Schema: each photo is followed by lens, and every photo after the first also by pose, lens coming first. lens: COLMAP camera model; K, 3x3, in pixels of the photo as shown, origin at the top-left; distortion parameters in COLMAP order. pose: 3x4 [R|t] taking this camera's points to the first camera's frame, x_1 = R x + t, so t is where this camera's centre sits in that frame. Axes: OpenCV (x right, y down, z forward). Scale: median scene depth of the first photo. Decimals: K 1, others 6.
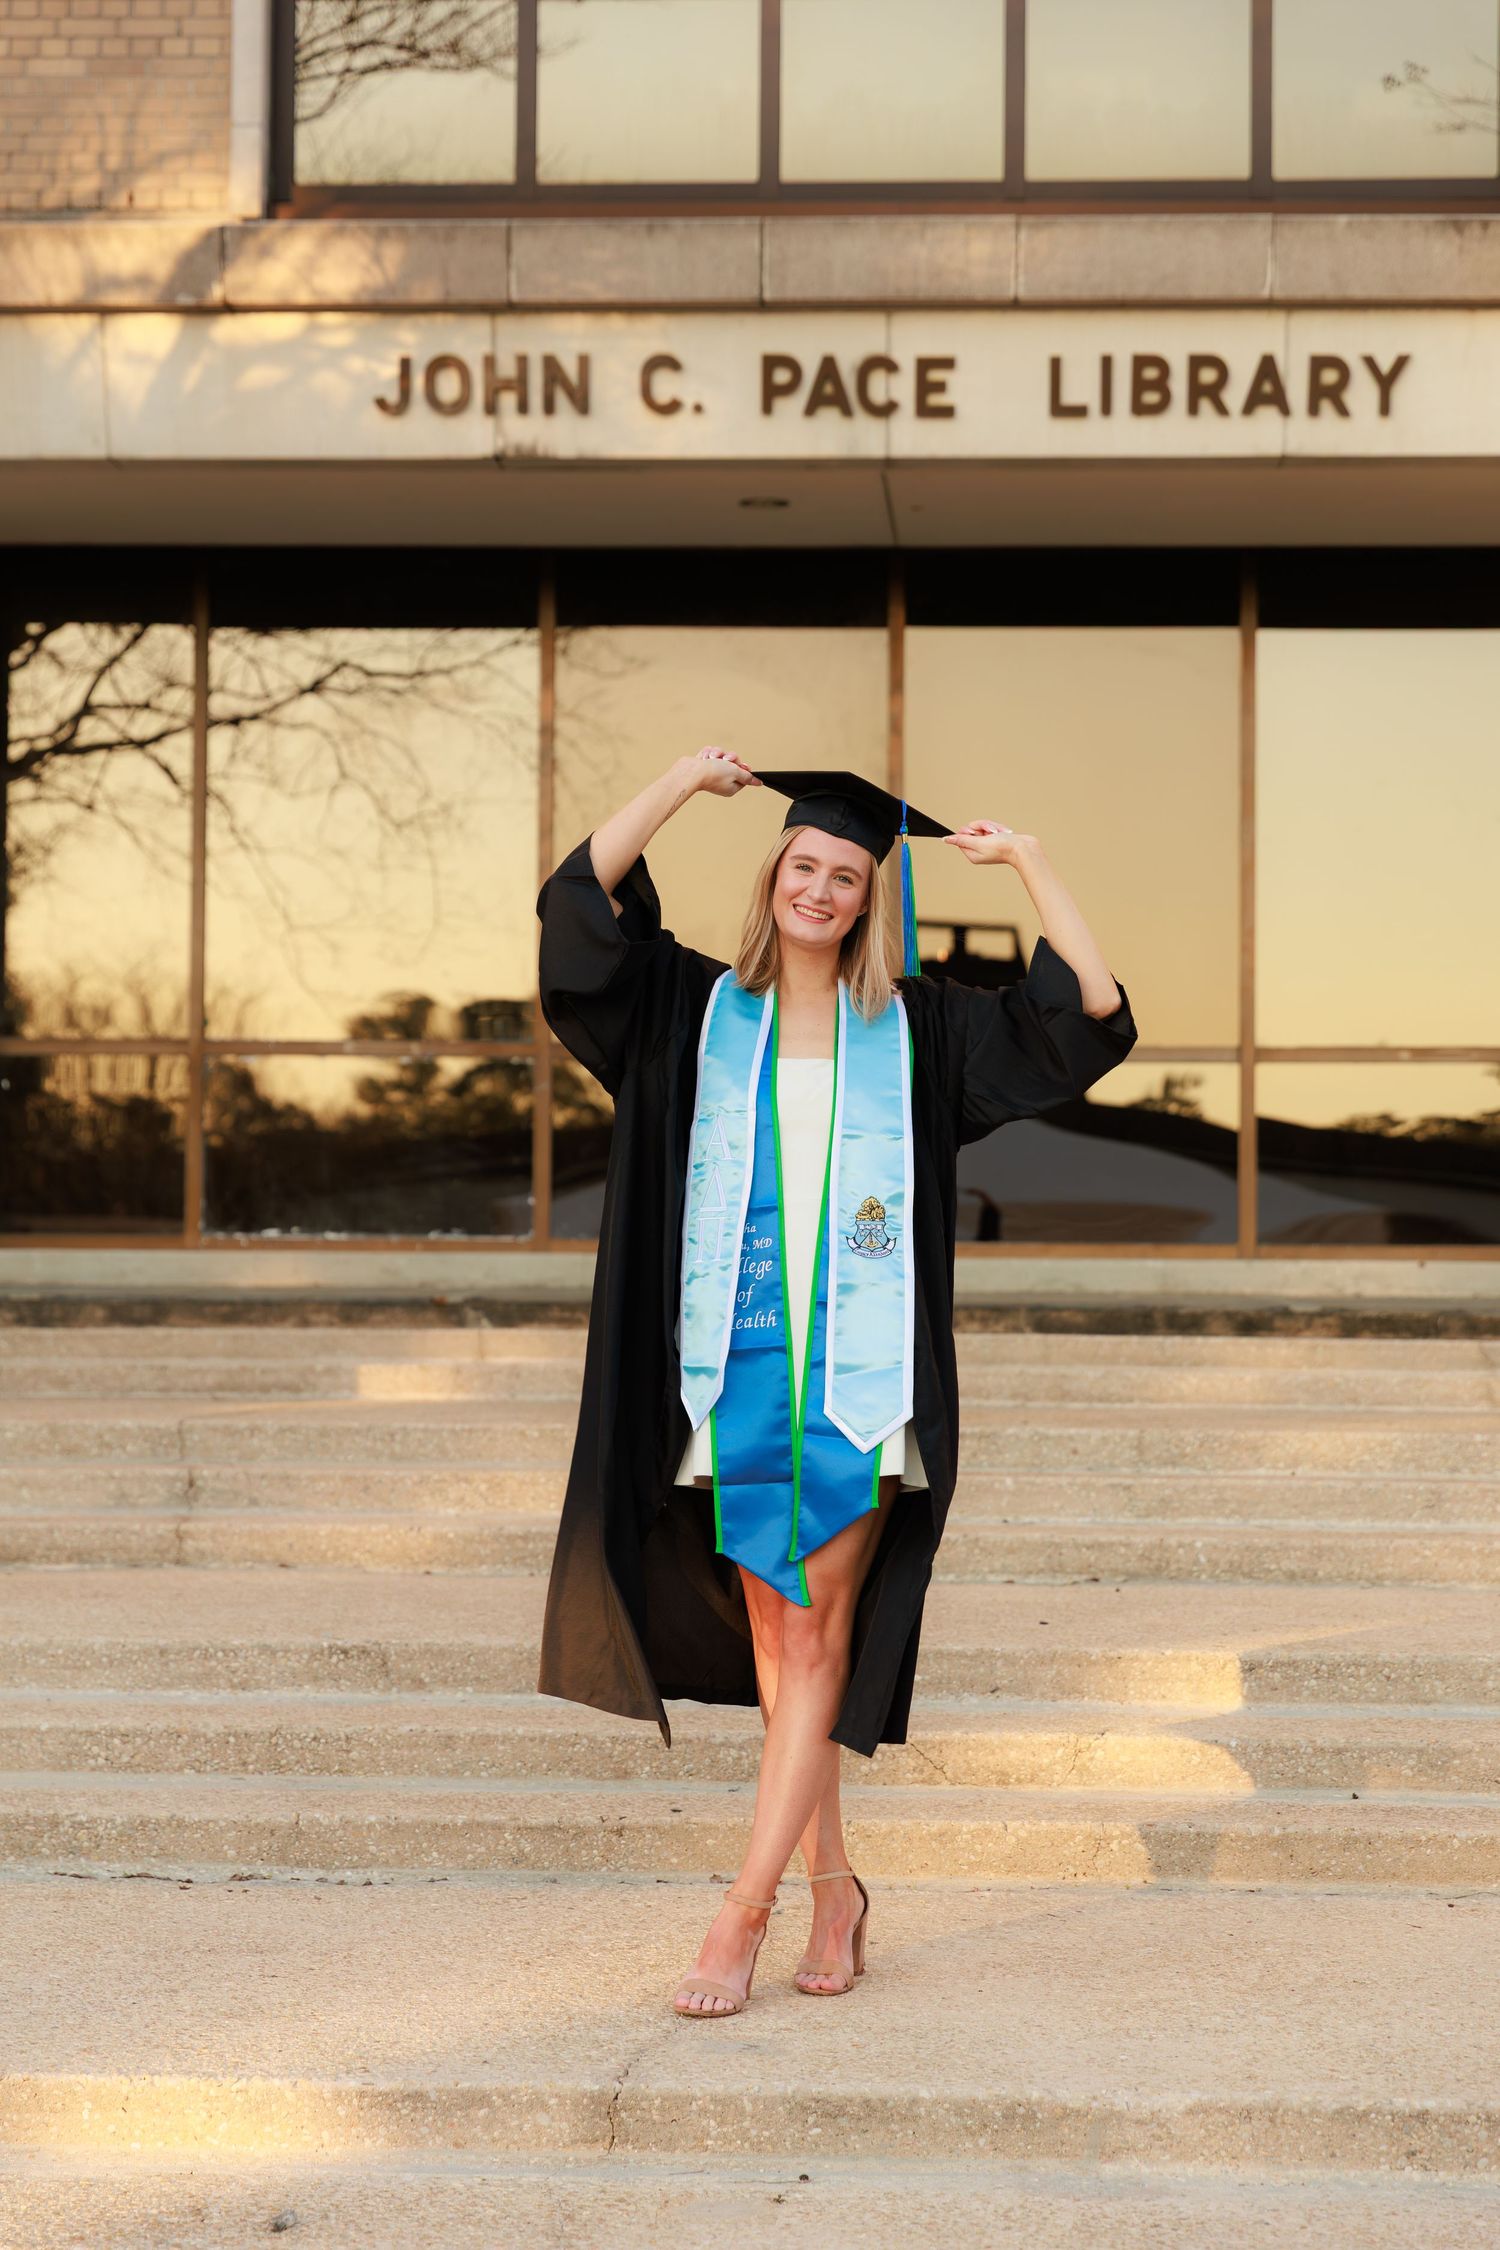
lens RADIAL K [[4347.9, 0, 713.0], [0, 4347.9, 1122.6], [0, 0, 1]] dist [-0.011629, 0.206642]
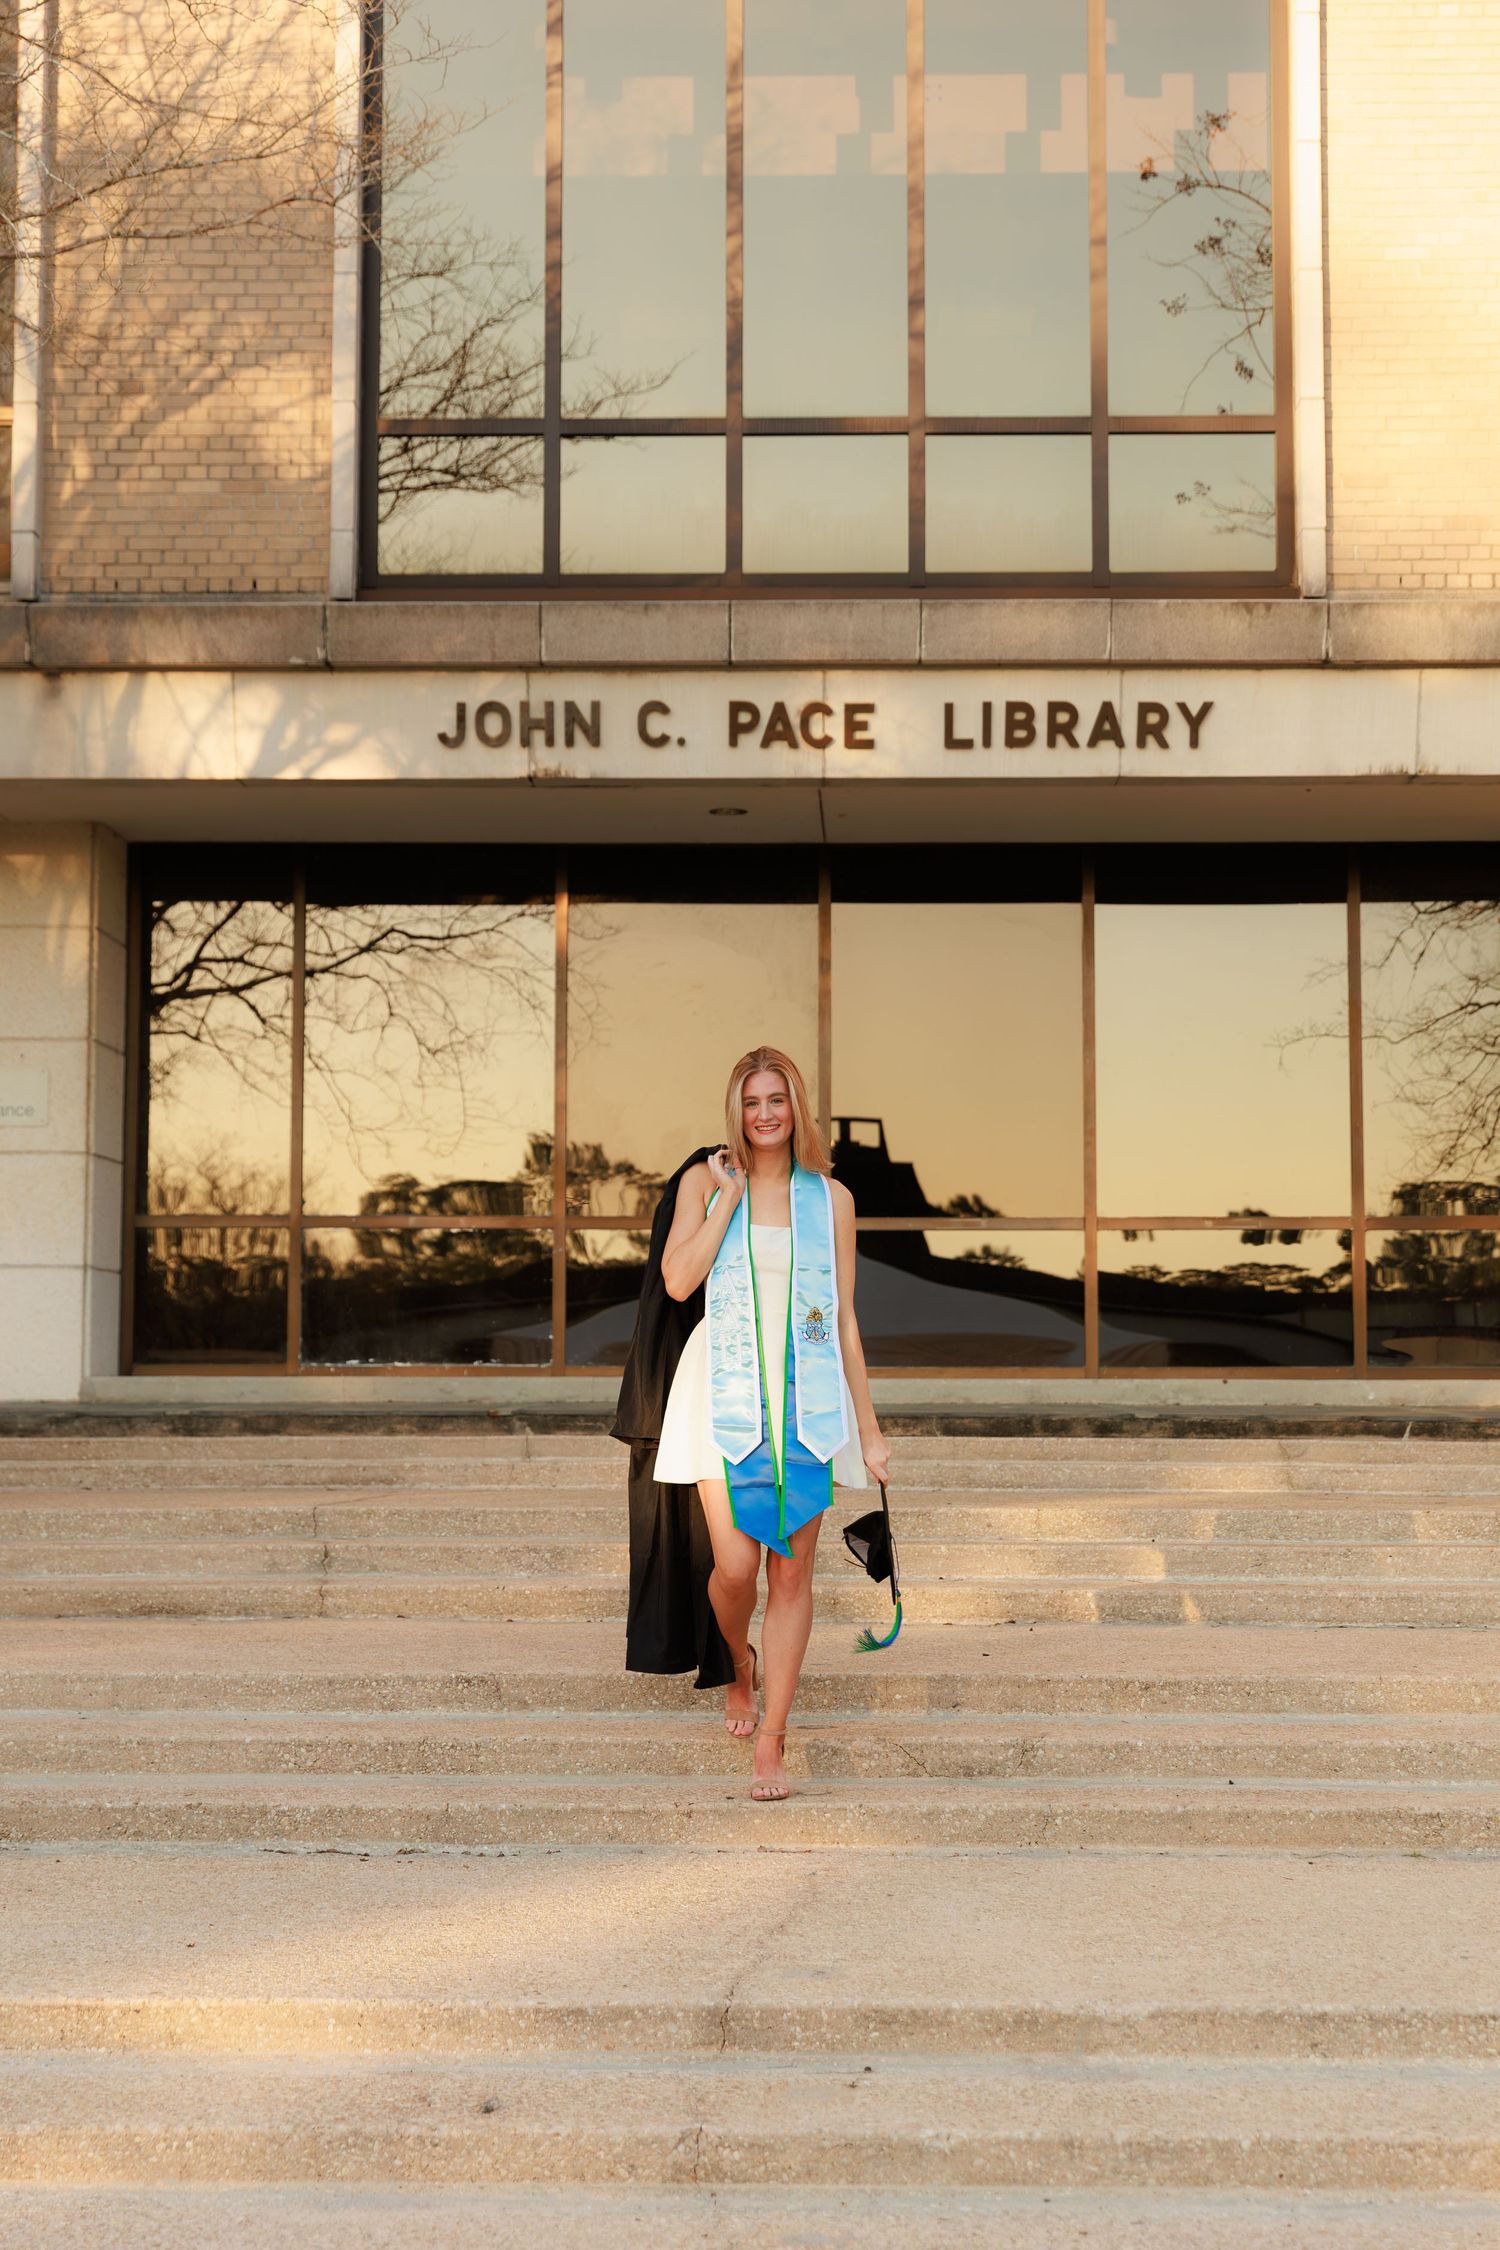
lens RADIAL K [[3327.5, 0, 741.9], [0, 3327.5, 1139.4], [0, 0, 1]] dist [0.005418, -0.010890]
pose [[0.999469, -0.003589, 0.032394, -0.026211], [0.004875, 0.999200, -0.039697, -0.002495], [-0.032225, 0.039833, 0.998687, -0.021717]]
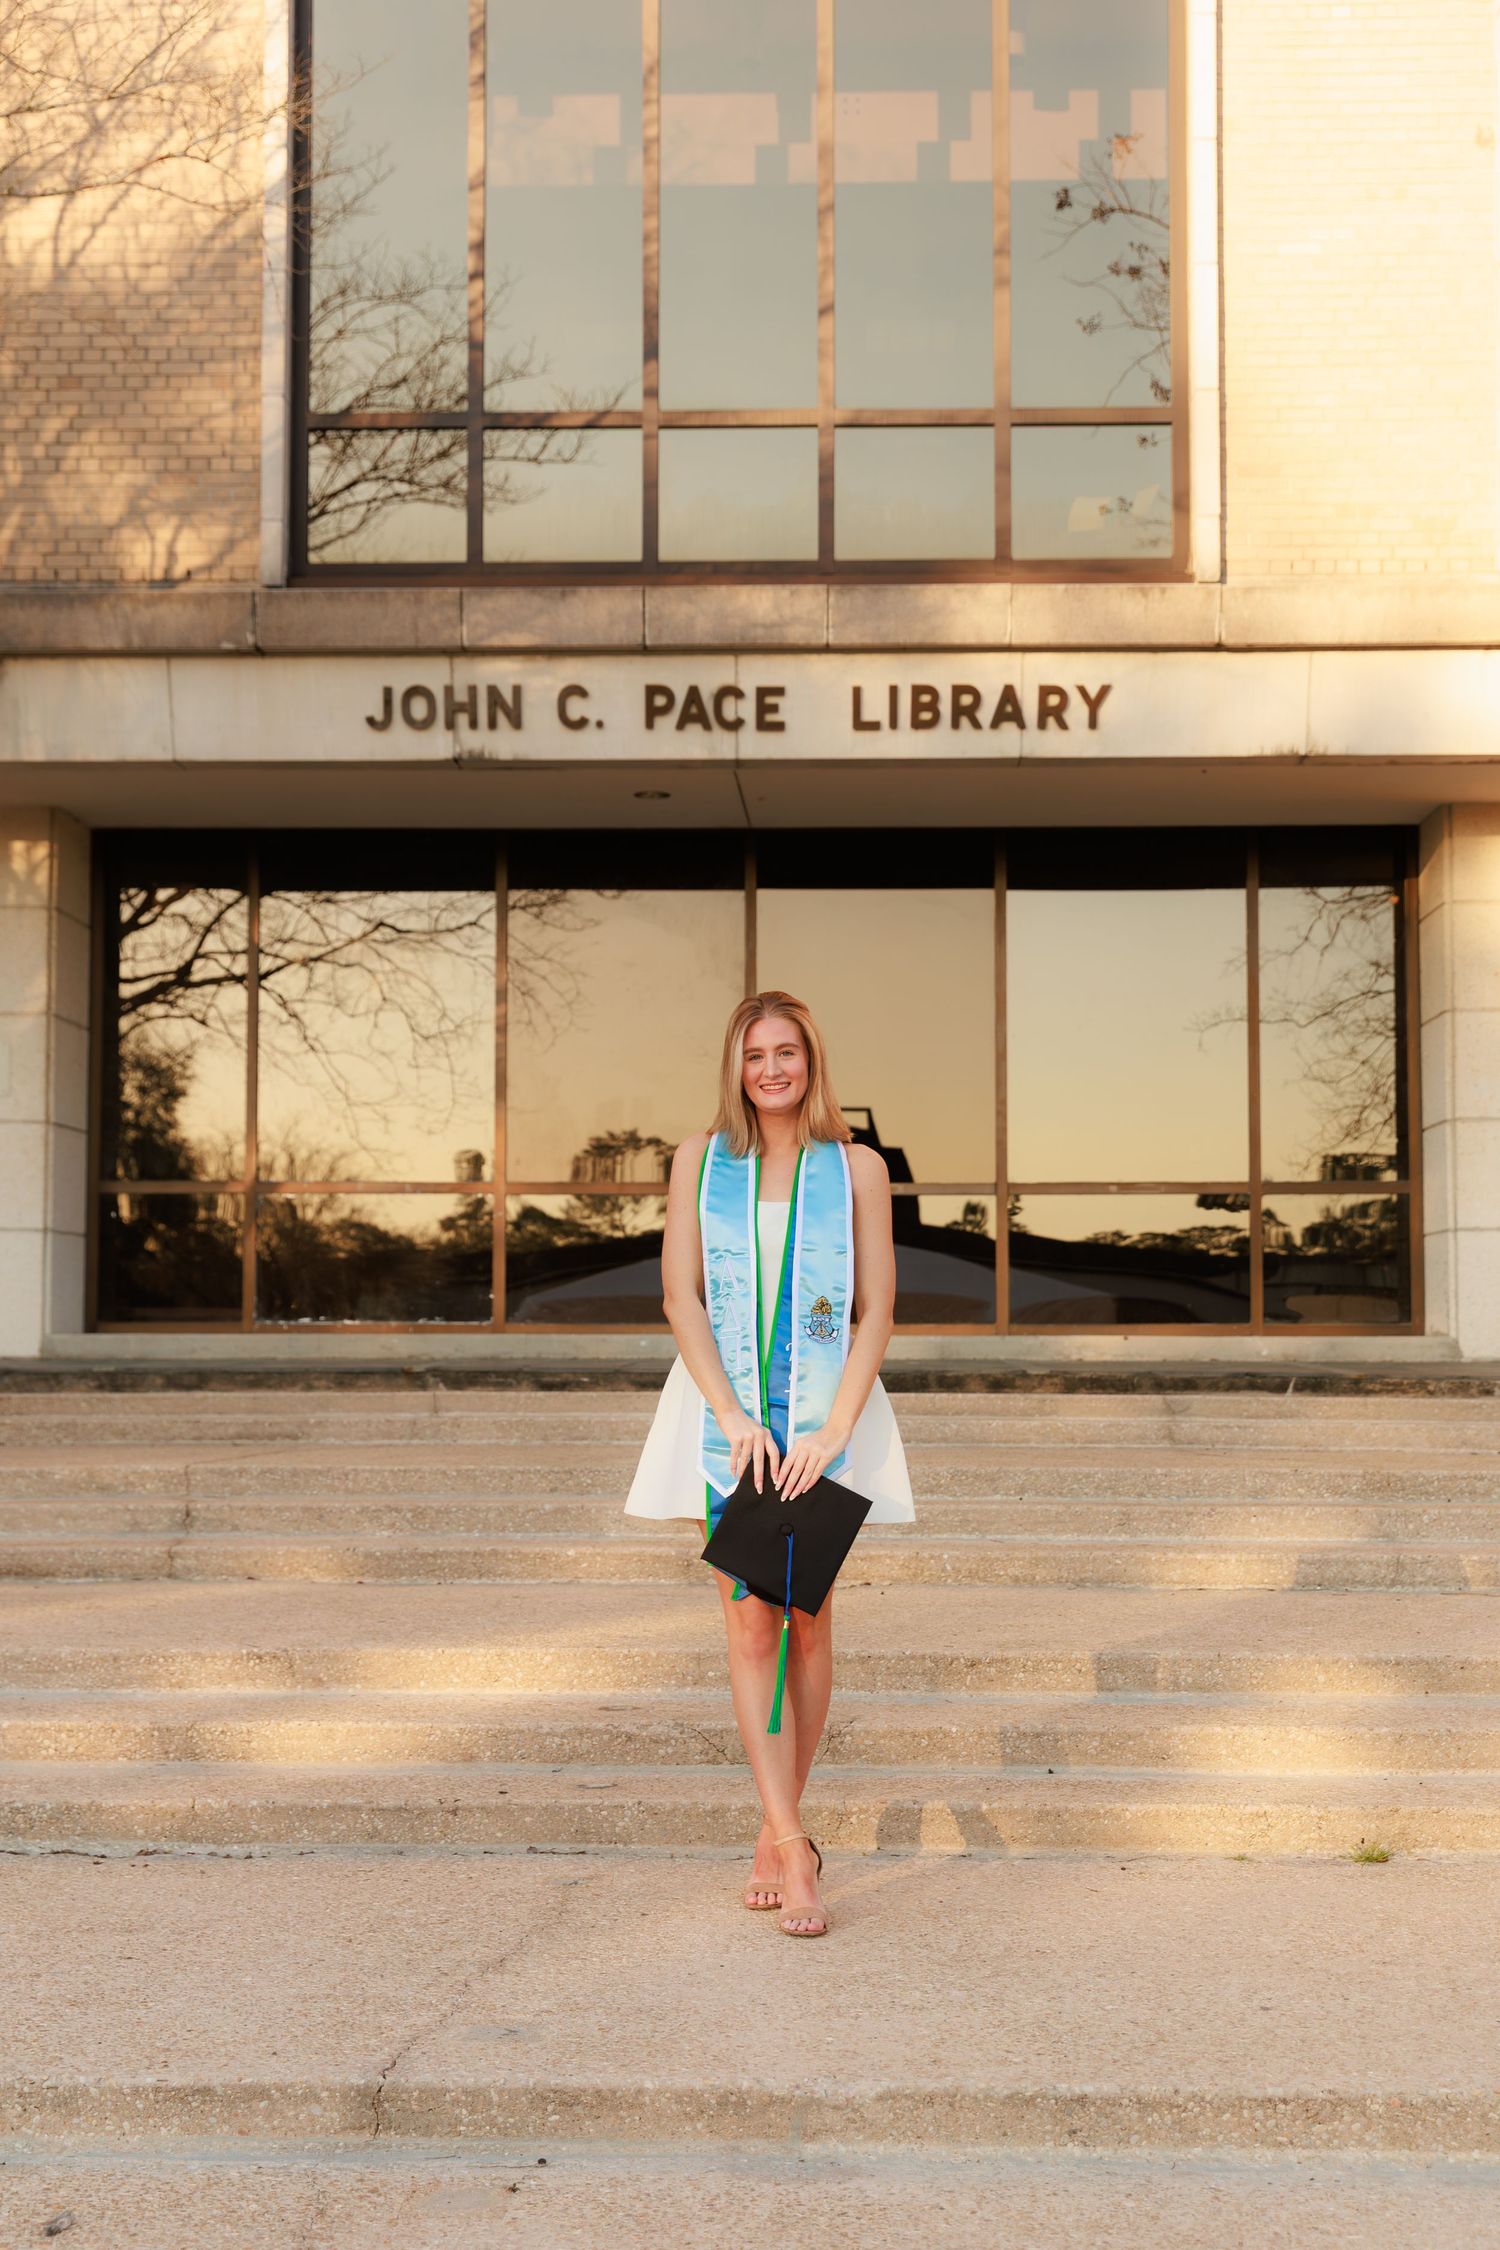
lens RADIAL K [[2856.1, 0, 756.9], [0, 2856.1, 1200.6], [0, 0, 1]] dist [0.003953, -0.012828]
pose [[0.999624, -0.005229, 0.026912, 0.030265], [0.005603, 0.999888, -0.013853, 0.000783], [-0.026836, 0.013999, 0.999542, 0.127776]]
